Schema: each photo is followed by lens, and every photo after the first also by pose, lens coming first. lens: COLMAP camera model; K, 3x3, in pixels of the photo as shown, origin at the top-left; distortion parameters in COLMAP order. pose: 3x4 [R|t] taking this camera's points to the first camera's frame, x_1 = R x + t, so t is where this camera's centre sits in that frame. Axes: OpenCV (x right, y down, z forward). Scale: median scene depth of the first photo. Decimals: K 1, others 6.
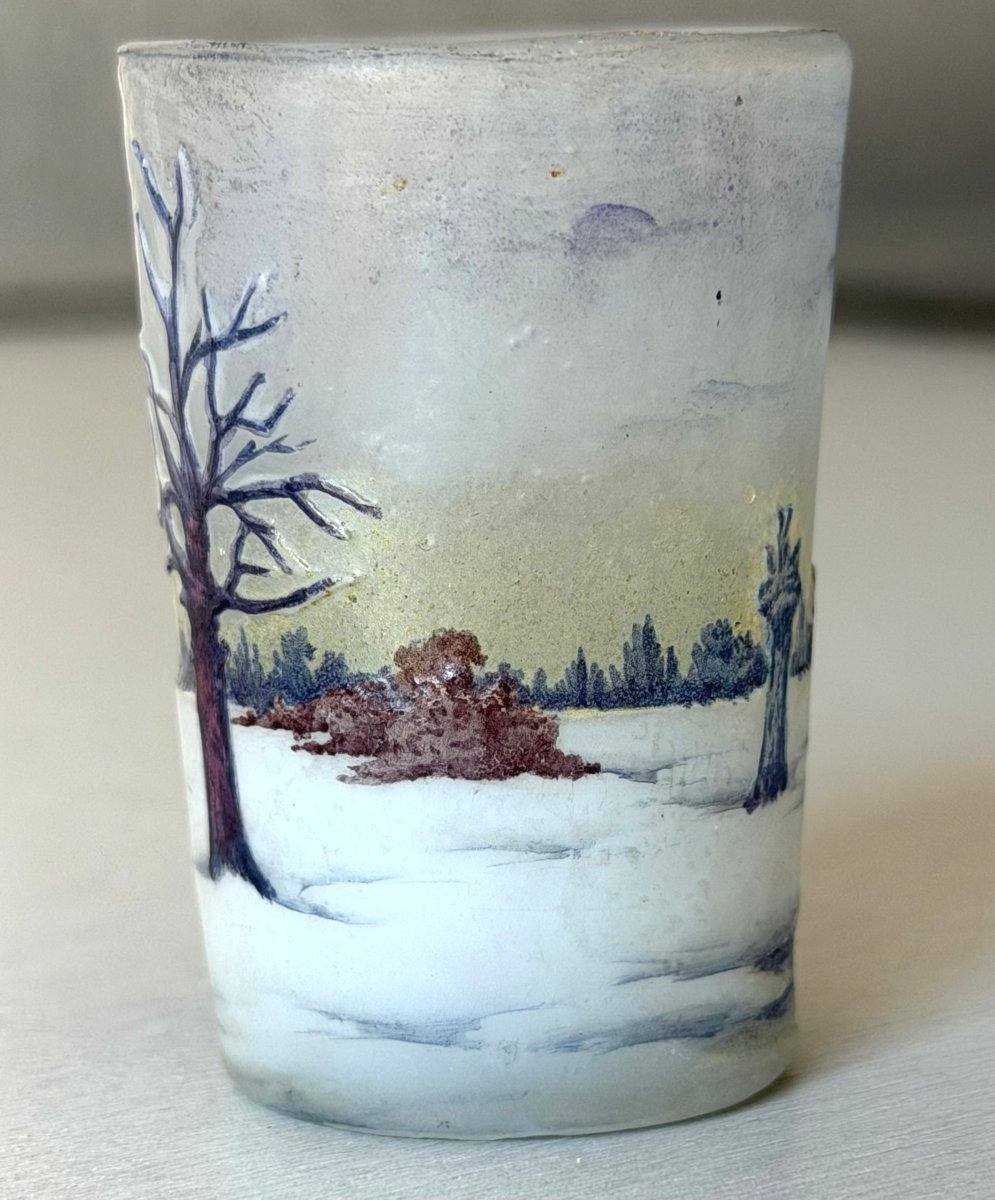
lens RADIAL K [[4027.3, 0, 654.6], [0, 4027.3, 737.8], [0, 0, 1]] dist [0.027772, 1.699922]
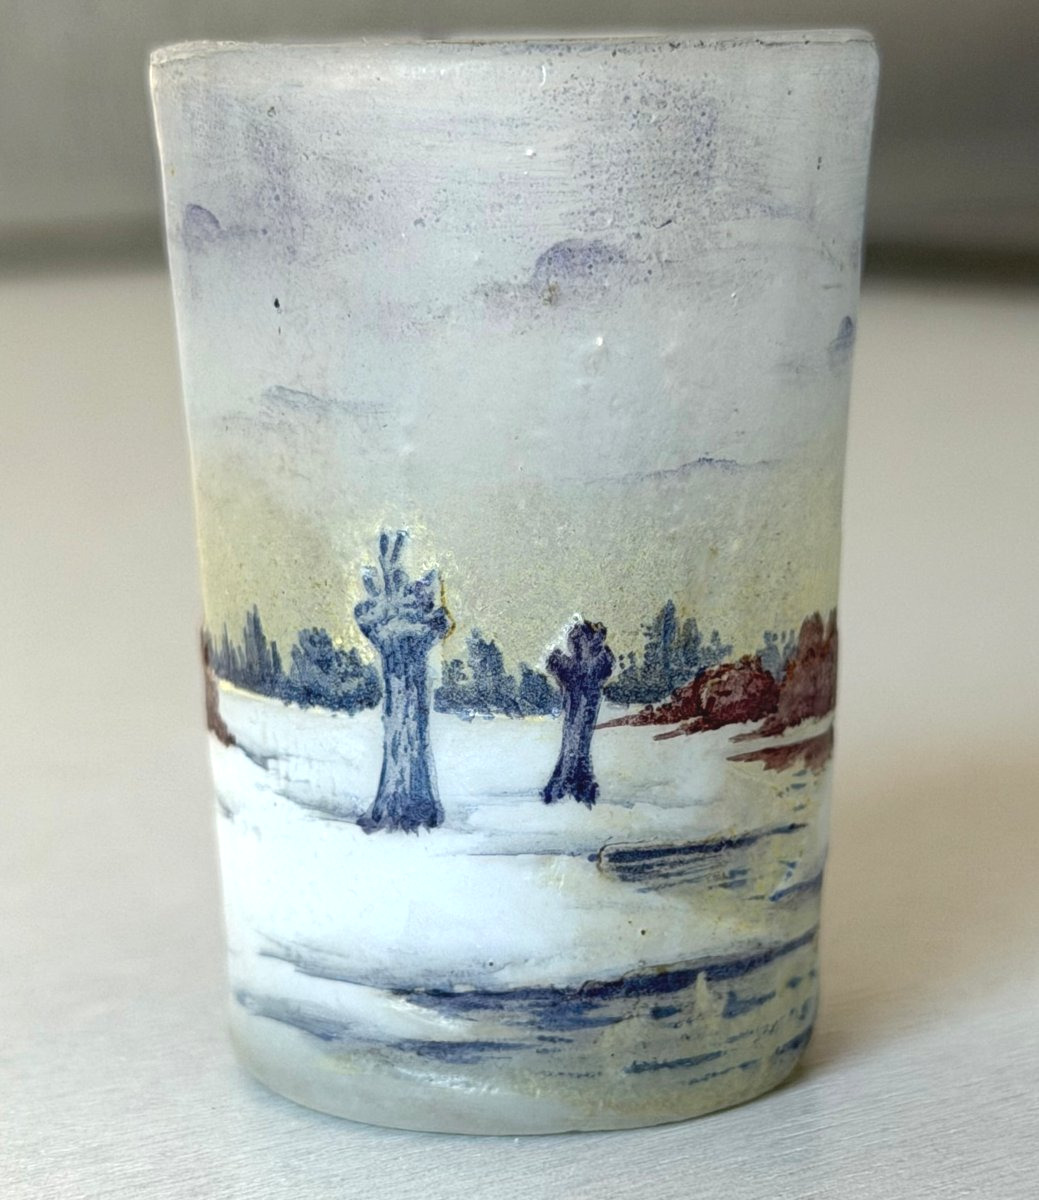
lens RADIAL K [[3879.1, 0, 545.8], [0, 3879.1, 699.6], [0, 0, 1]] dist [0.043473, 1.615424]
pose [[0.144148, 0.182940, -0.972499, 0.978573], [-0.163804, 0.973616, 0.158870, -0.176804], [0.975905, 0.136398, 0.170311, 0.903957]]
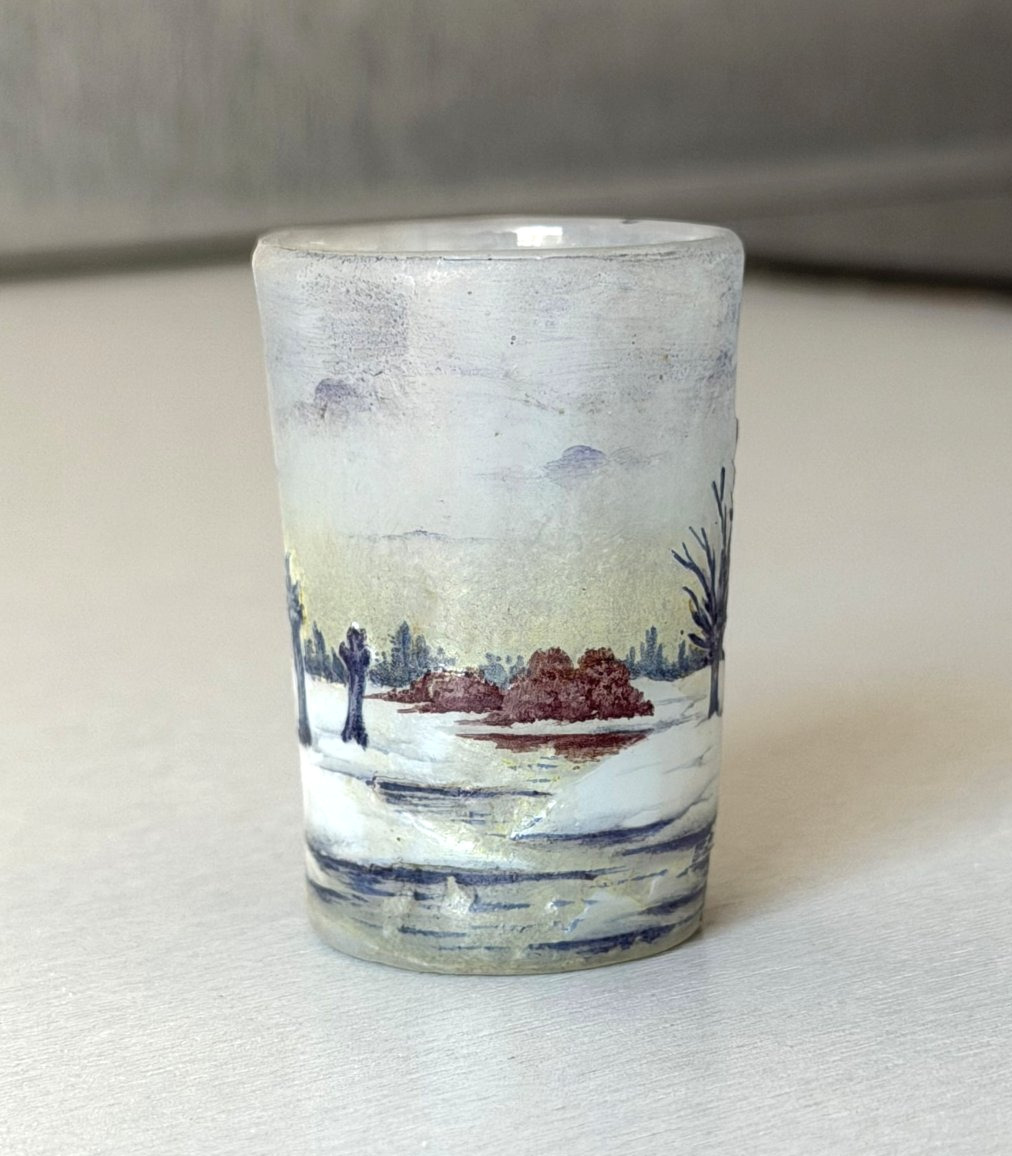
lens RADIAL K [[3970.2, 0, 508.0], [0, 3970.2, 665.9], [0, 0, 1]] dist [0.038545, 0.343609]
pose [[-0.698835, 0.159137, -0.697356, 1.048777], [-0.099746, 0.943730, 0.315317, -0.508651], [0.708294, 0.289913, -0.643638, 2.083531]]
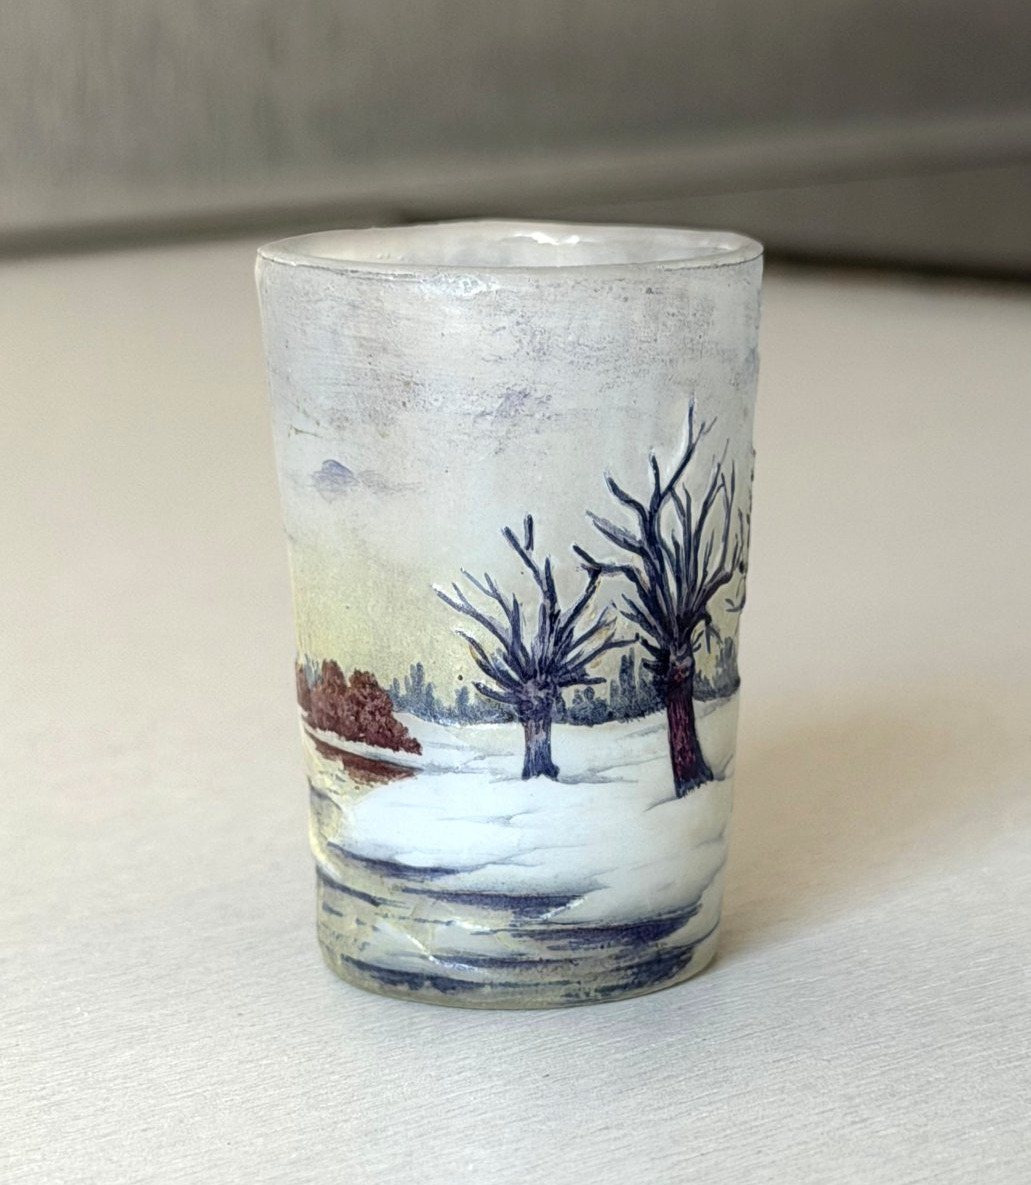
lens RADIAL K [[4069.8, 0, 517.5], [0, 4069.8, 682.6], [0, 0, 1]] dist [0.038545, 0.343609]
pose [[-0.942226, -0.041704, 0.332371, -0.558224], [0.085338, 0.929597, 0.358561, -0.573579], [-0.323924, 0.366210, -0.872332, 2.428087]]
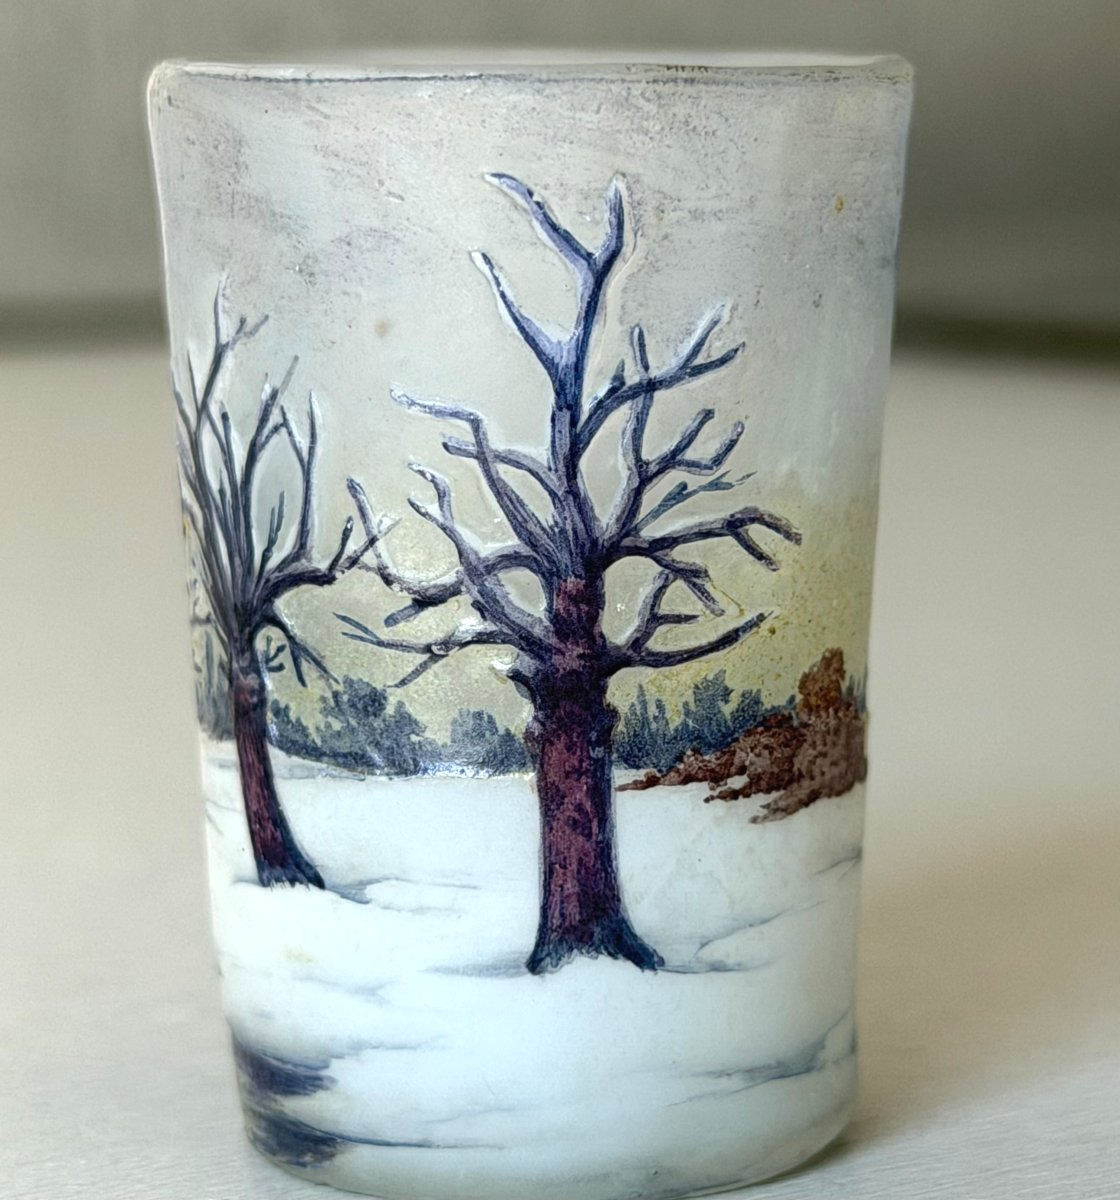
lens RADIAL K [[4078.5, 0, 724.0], [0, 4078.5, 598.7], [0, 0, 1]] dist [0.100056, 0.009464]
pose [[0.418551, -0.115043, 0.900878, -0.960013], [0.157568, 0.986100, 0.052719, -0.095366], [-0.894420, 0.119884, 0.430860, 0.578679]]
